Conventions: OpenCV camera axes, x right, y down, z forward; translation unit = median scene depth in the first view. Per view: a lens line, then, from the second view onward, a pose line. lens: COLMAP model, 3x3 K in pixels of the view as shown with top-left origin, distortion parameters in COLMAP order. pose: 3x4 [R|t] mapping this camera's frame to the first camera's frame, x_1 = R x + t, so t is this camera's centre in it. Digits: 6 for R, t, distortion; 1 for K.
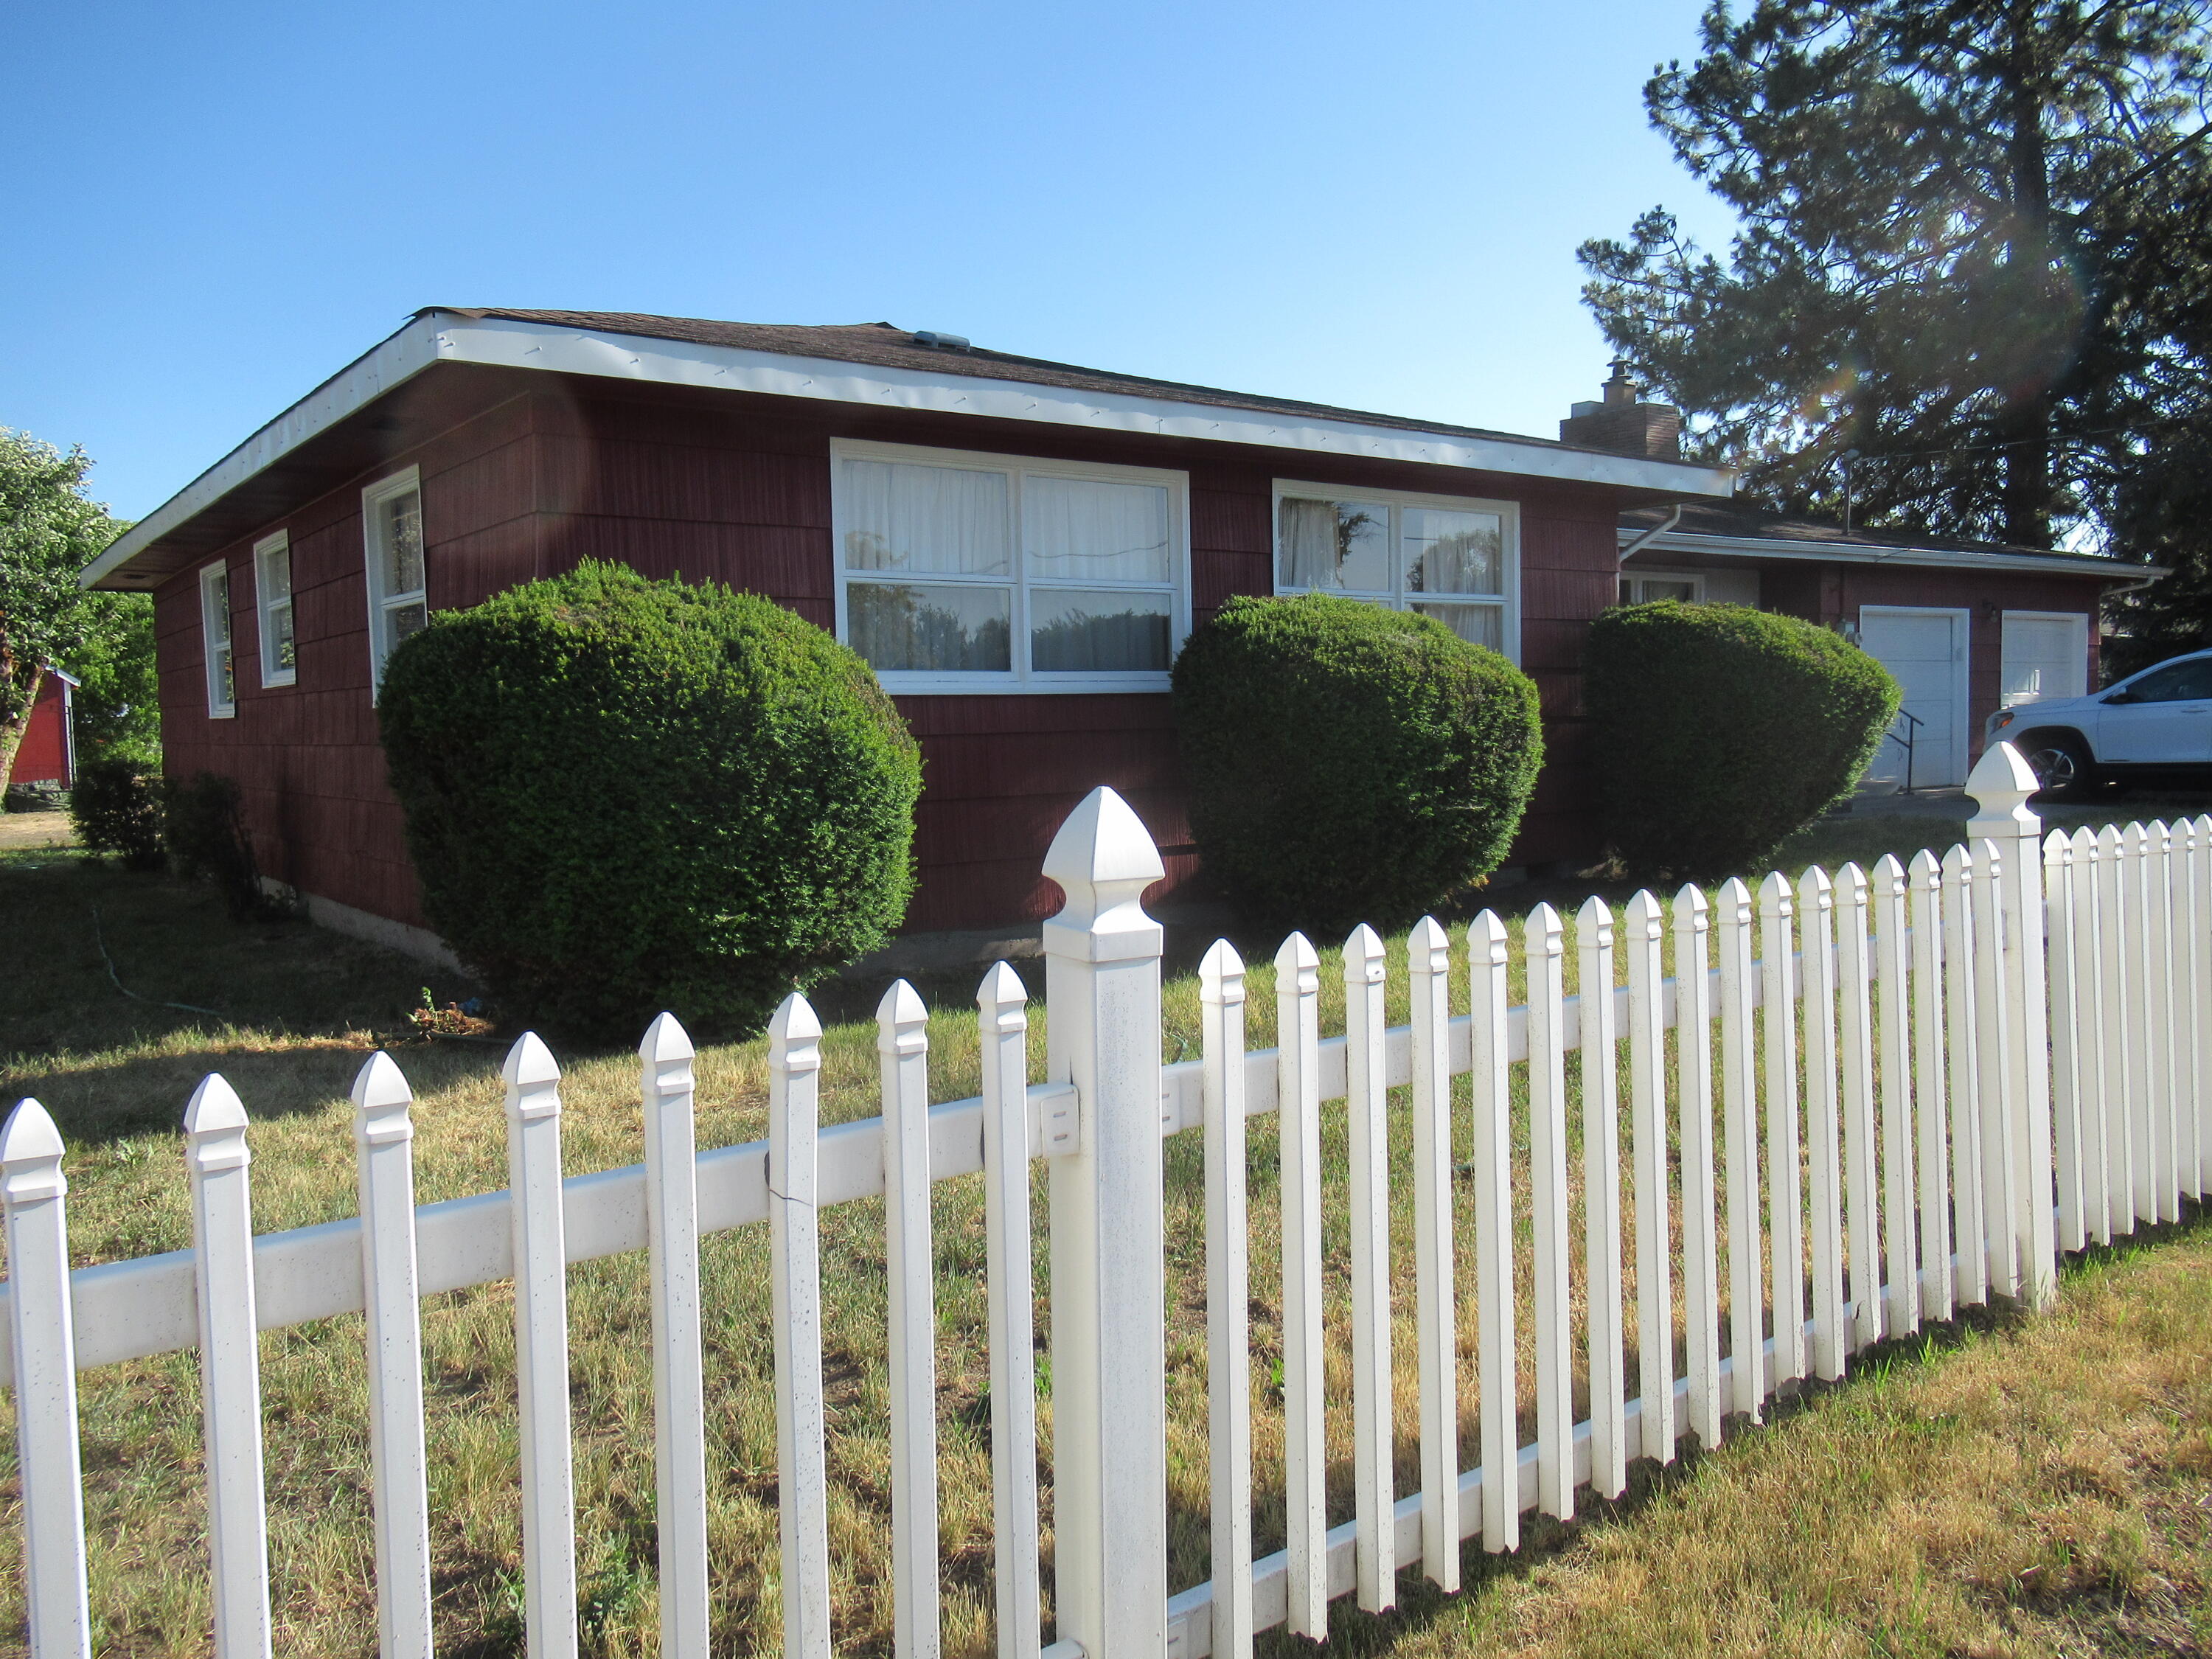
lens RADIAL K [[1645.3, 0, 1106.0], [0, 1645.3, 829.5], [0, 0, 1]] dist [-0.001223, 0.000788]
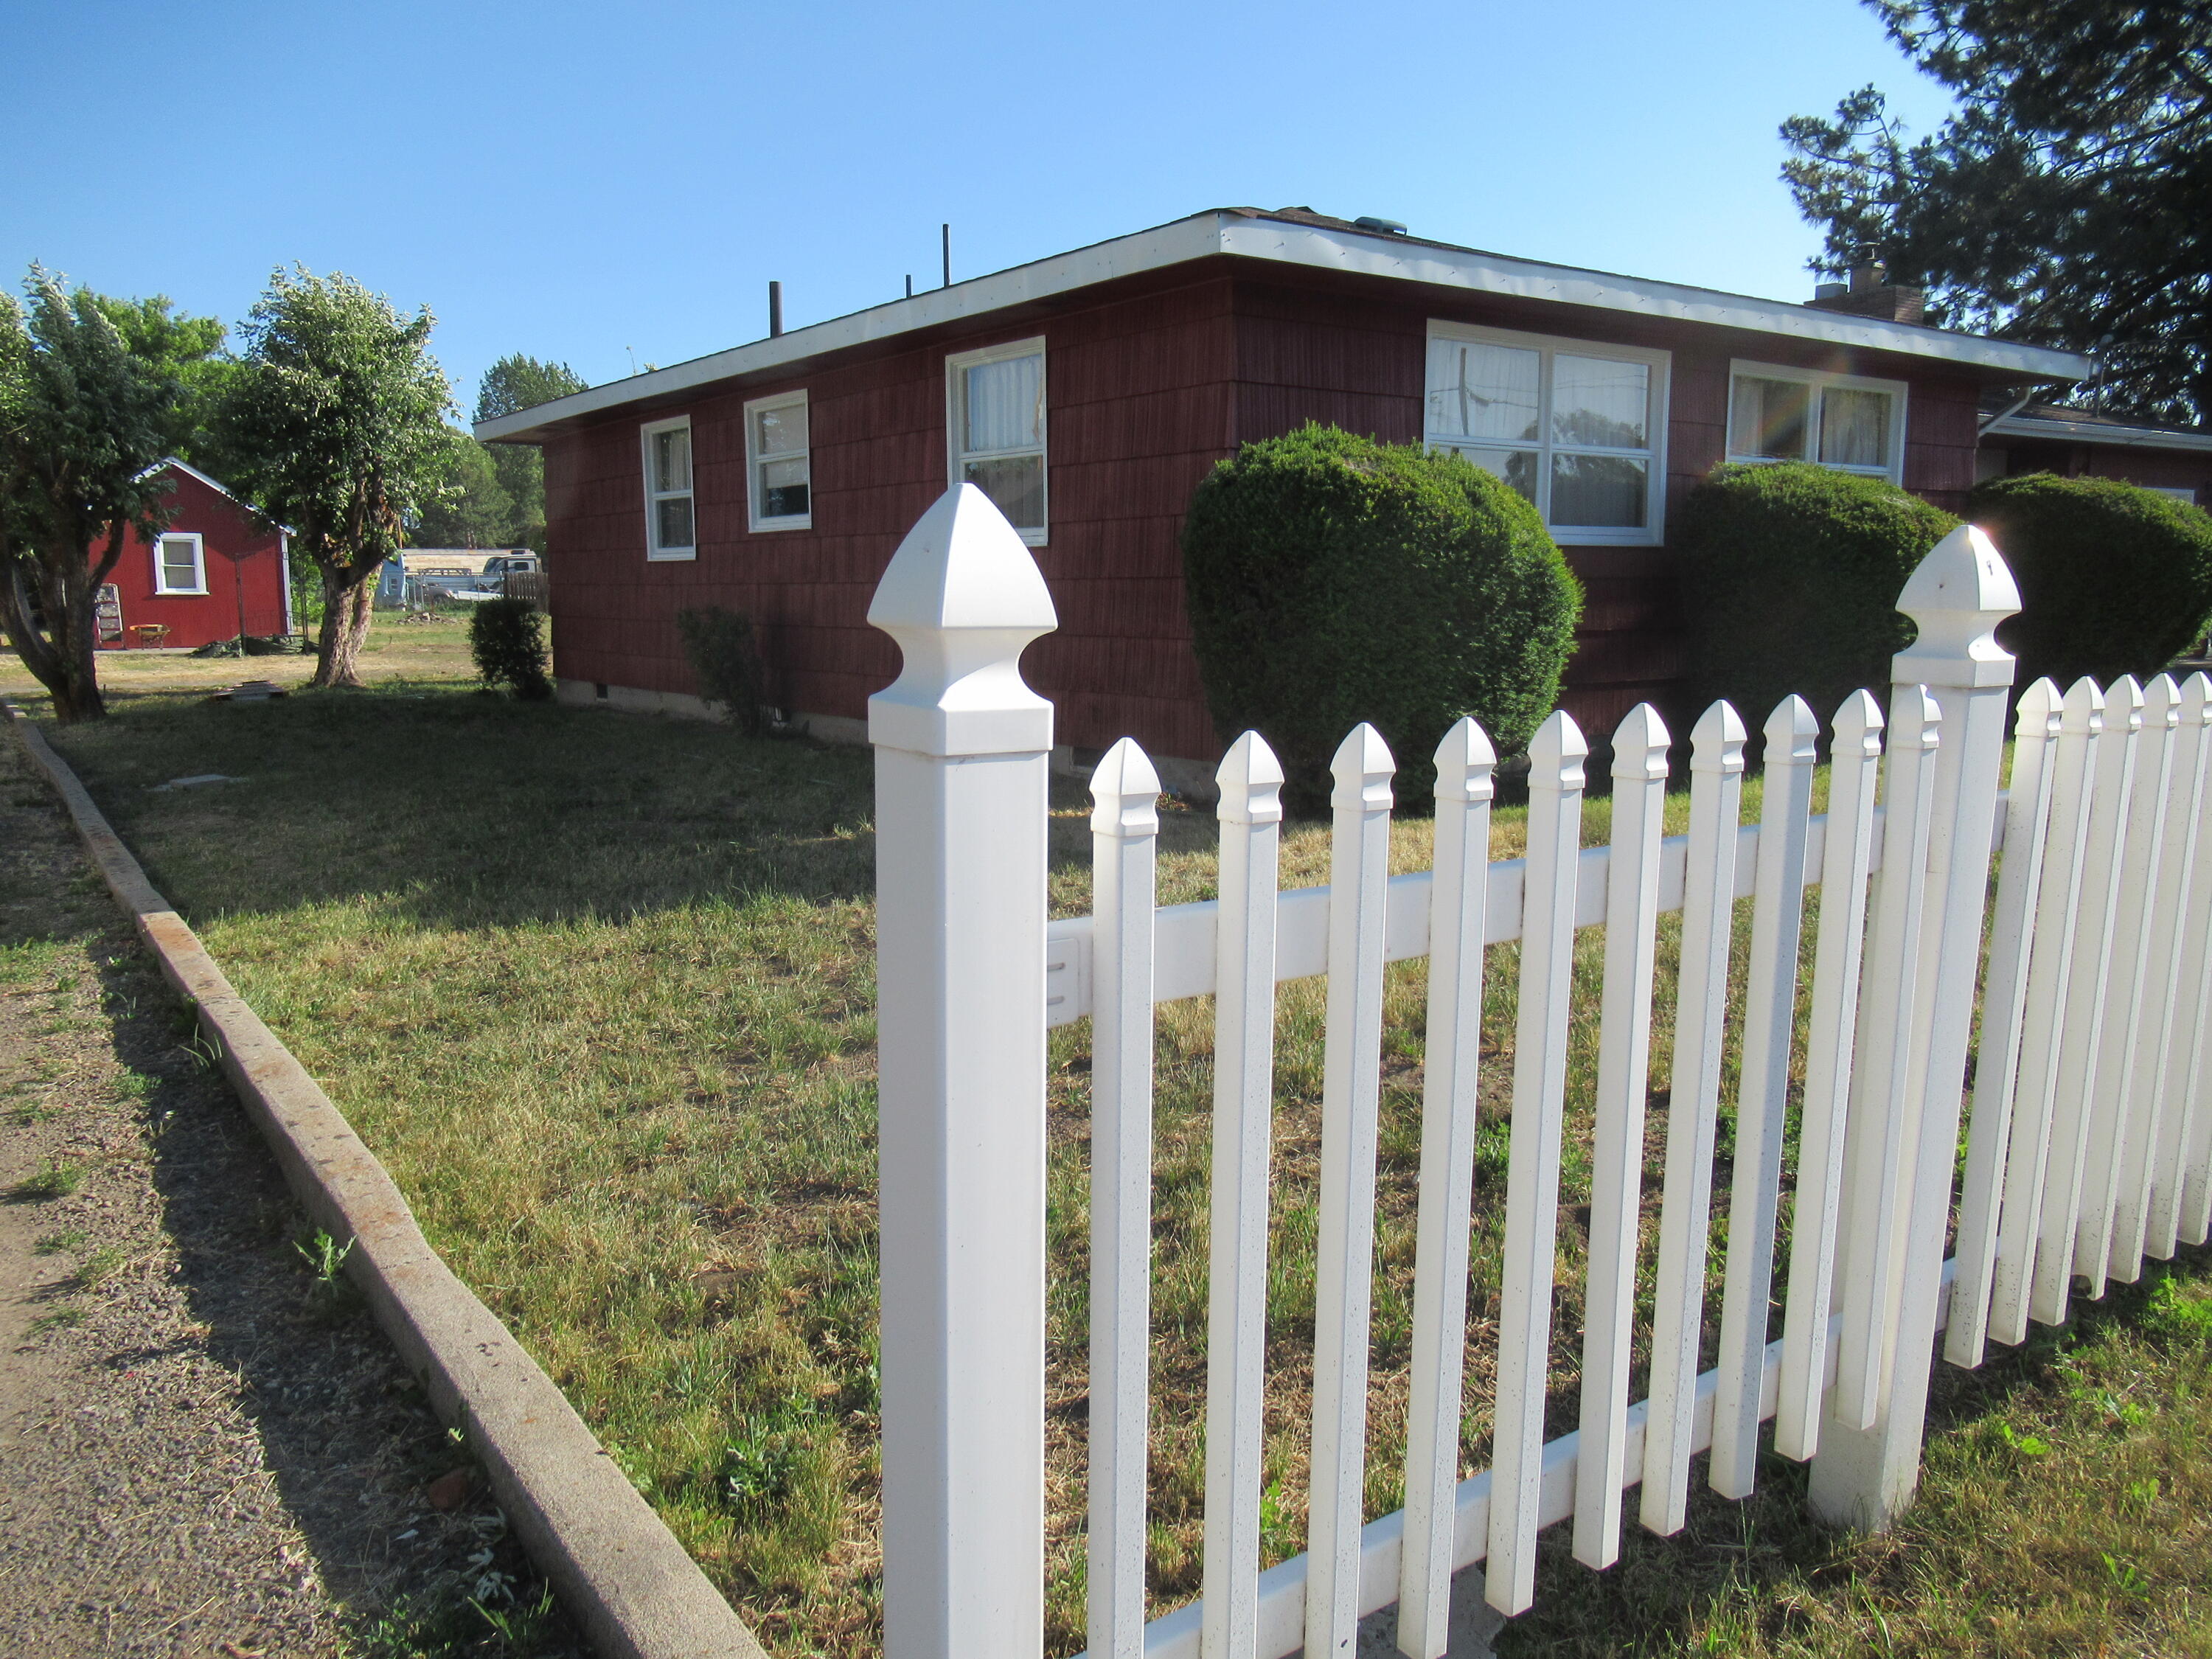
lens RADIAL K [[1644.1, 0, 1104.0], [0, 1644.1, 864.4], [0, 0, 1]] dist [-0.008798, -0.006789]
pose [[0.999741, 0.018761, -0.012866, -0.159454], [-0.017421, 0.995094, 0.097390, 0.016713], [0.014630, -0.097141, 0.995163, -0.088145]]
